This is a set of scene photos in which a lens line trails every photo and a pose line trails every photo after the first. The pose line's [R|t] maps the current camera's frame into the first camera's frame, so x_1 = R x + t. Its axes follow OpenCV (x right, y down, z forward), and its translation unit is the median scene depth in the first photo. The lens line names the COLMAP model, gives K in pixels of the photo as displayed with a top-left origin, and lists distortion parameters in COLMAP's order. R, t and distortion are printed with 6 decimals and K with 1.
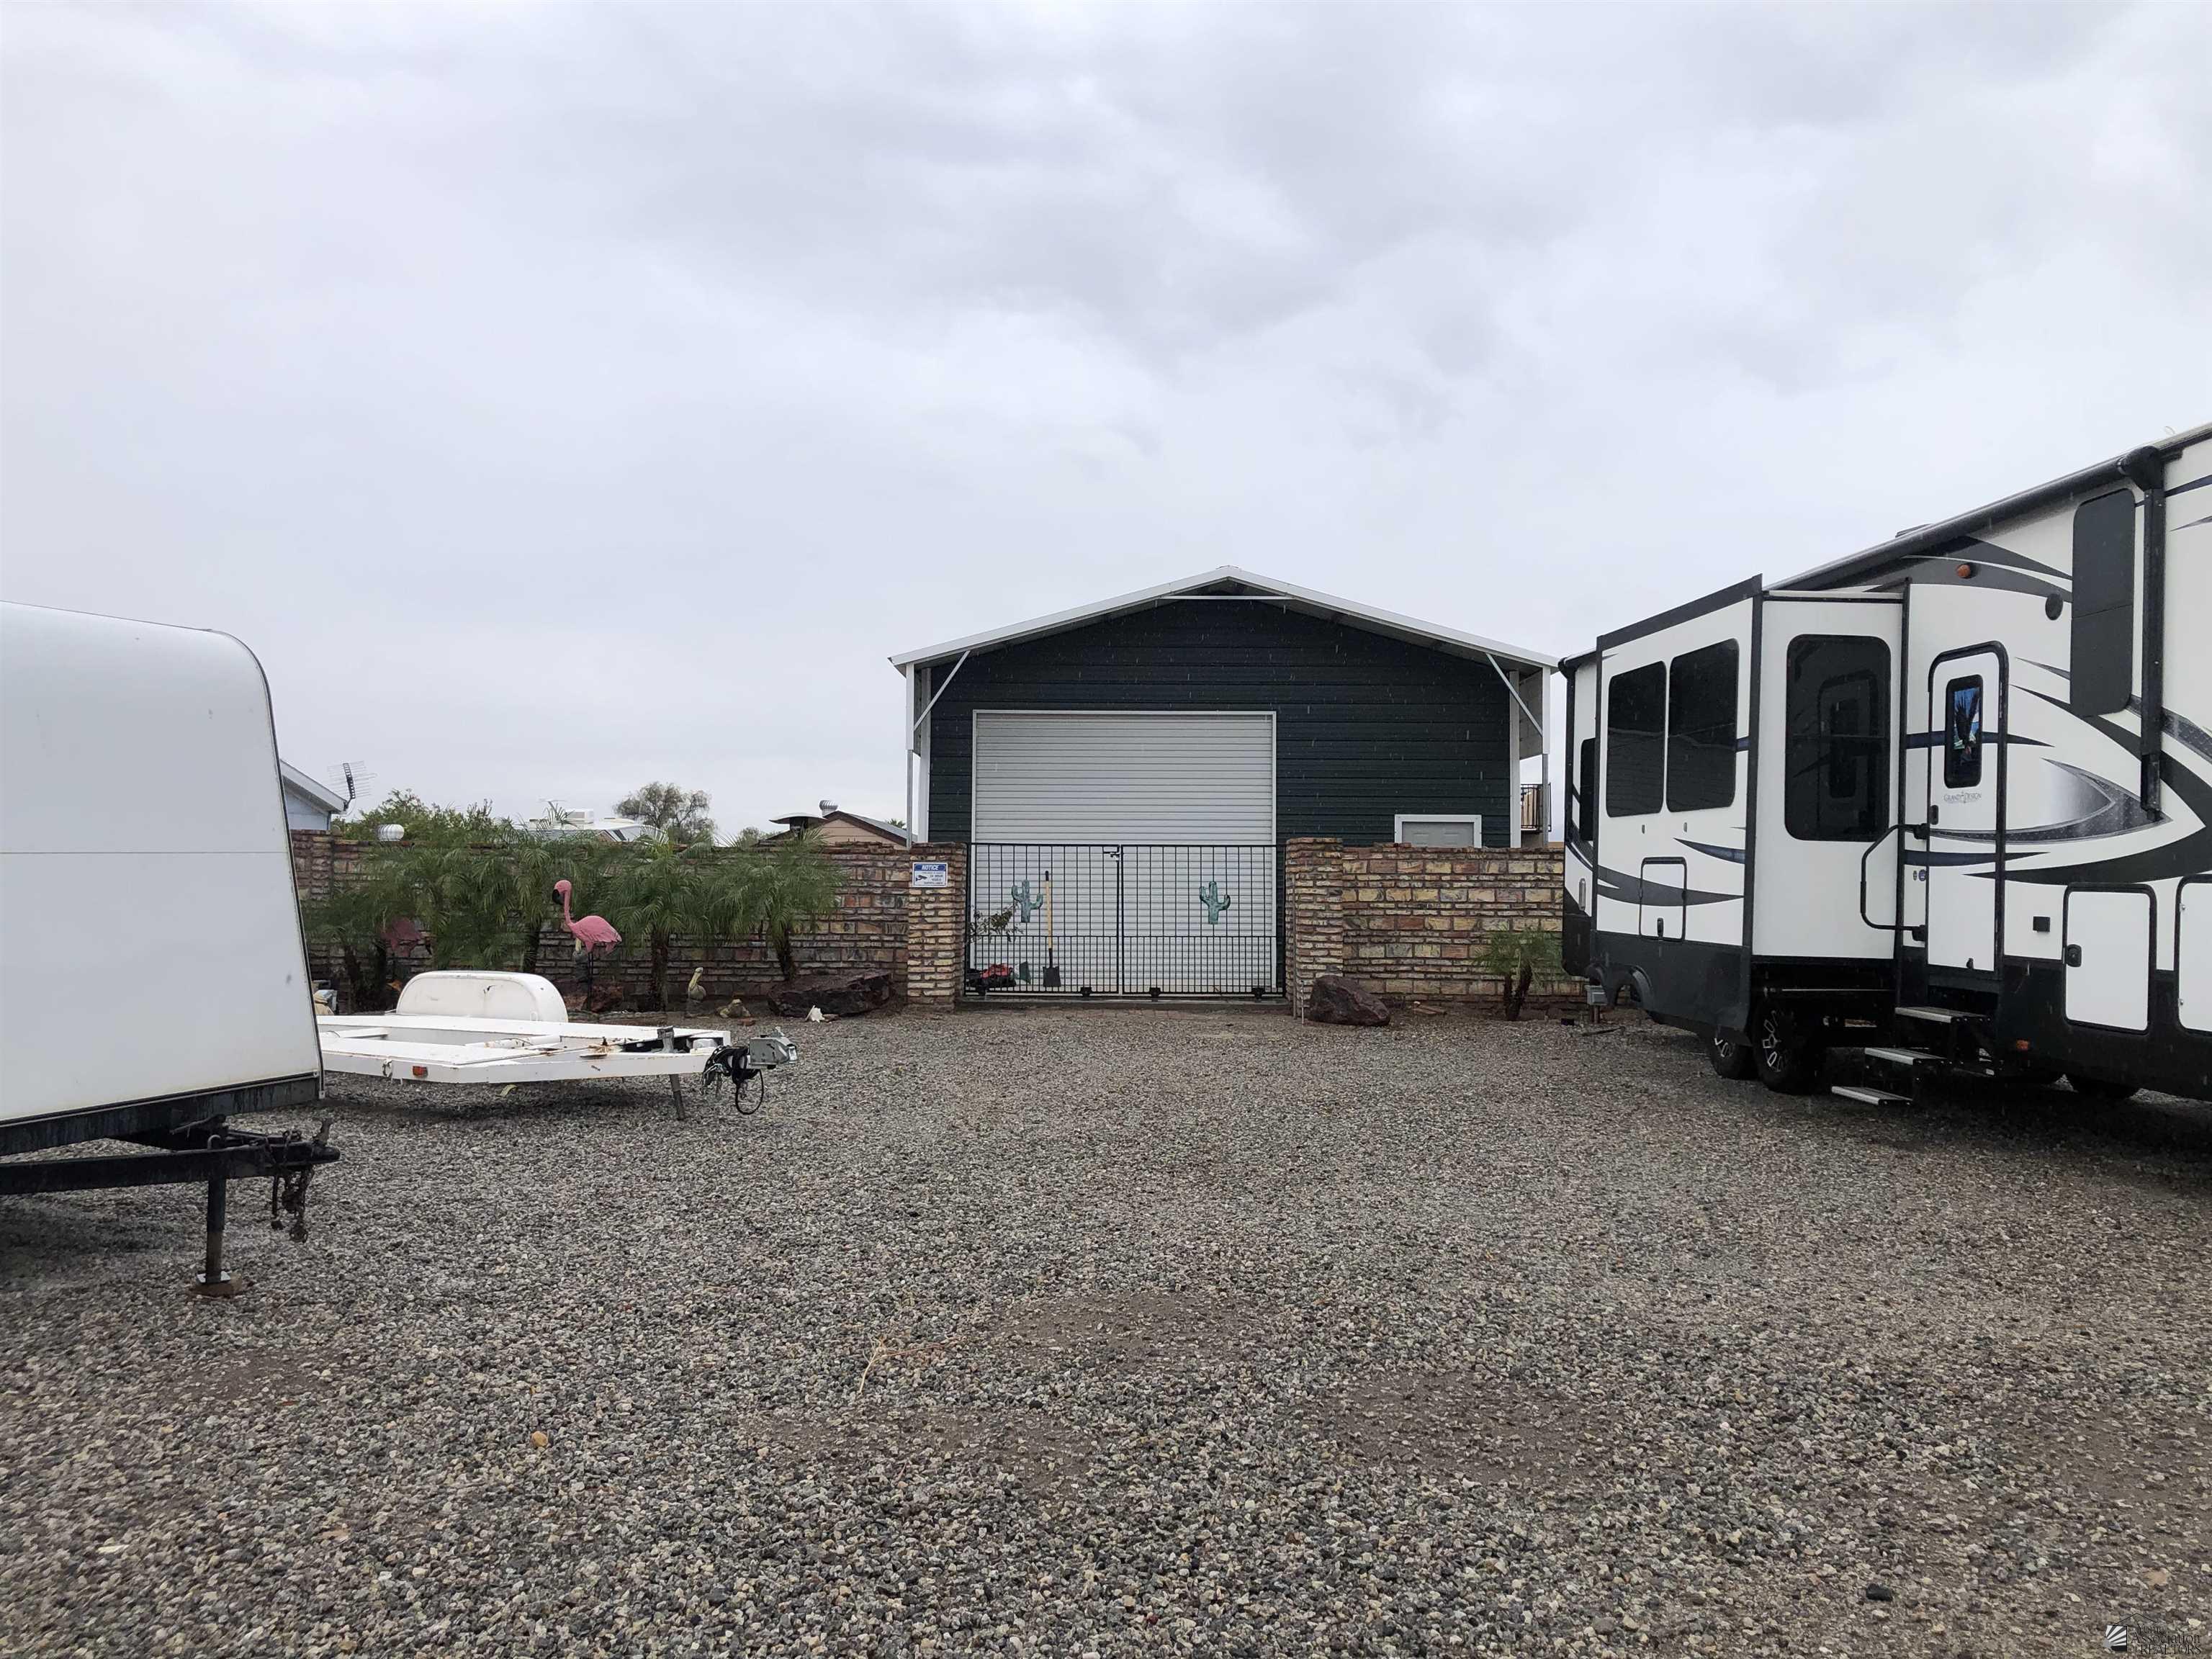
lens RADIAL K [[1783.3, 0, 1113.6], [0, 1783.3, 839.8], [0, 0, 1]] dist [0.026100, -0.004661]
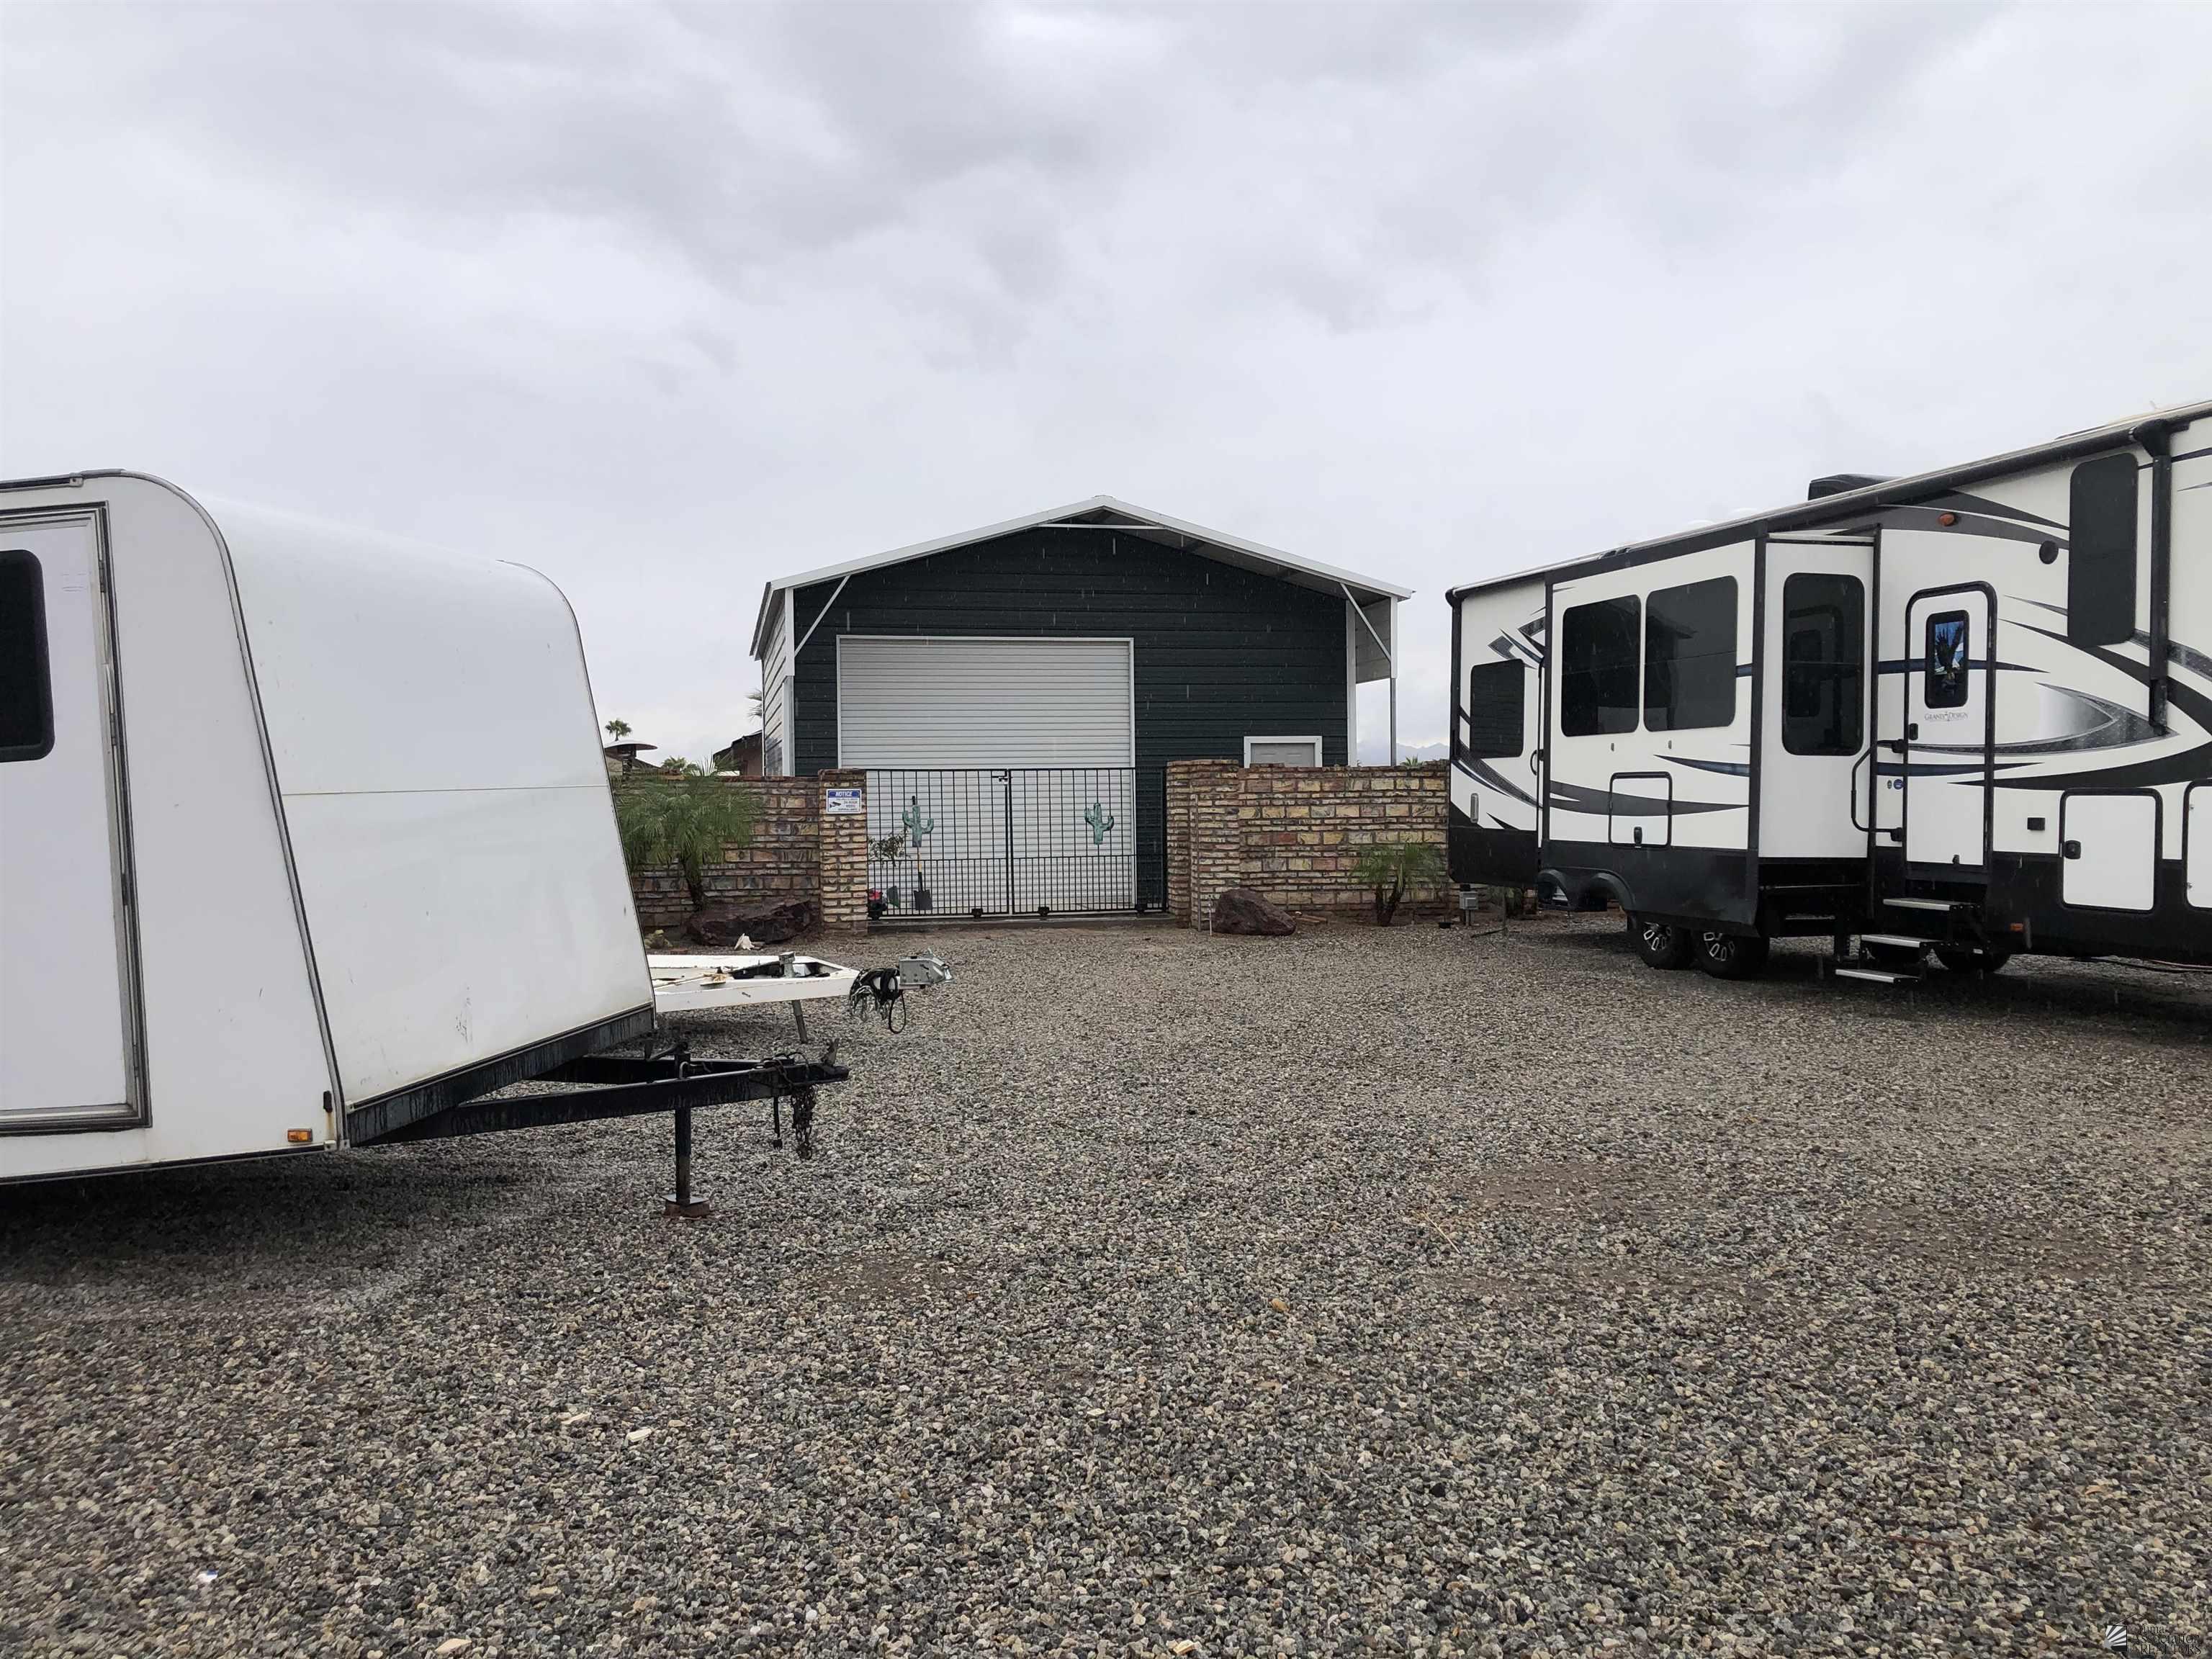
lens RADIAL K [[1775.2, 0, 1110.5], [0, 1775.2, 838.6], [0, 0, 1]] dist [0.049967, -0.050664]
pose [[0.979304, -0.022406, 0.201153, -0.269765], [0.013707, 0.998914, 0.044538, -0.003453], [-0.201932, -0.040859, 0.978547, -0.024476]]
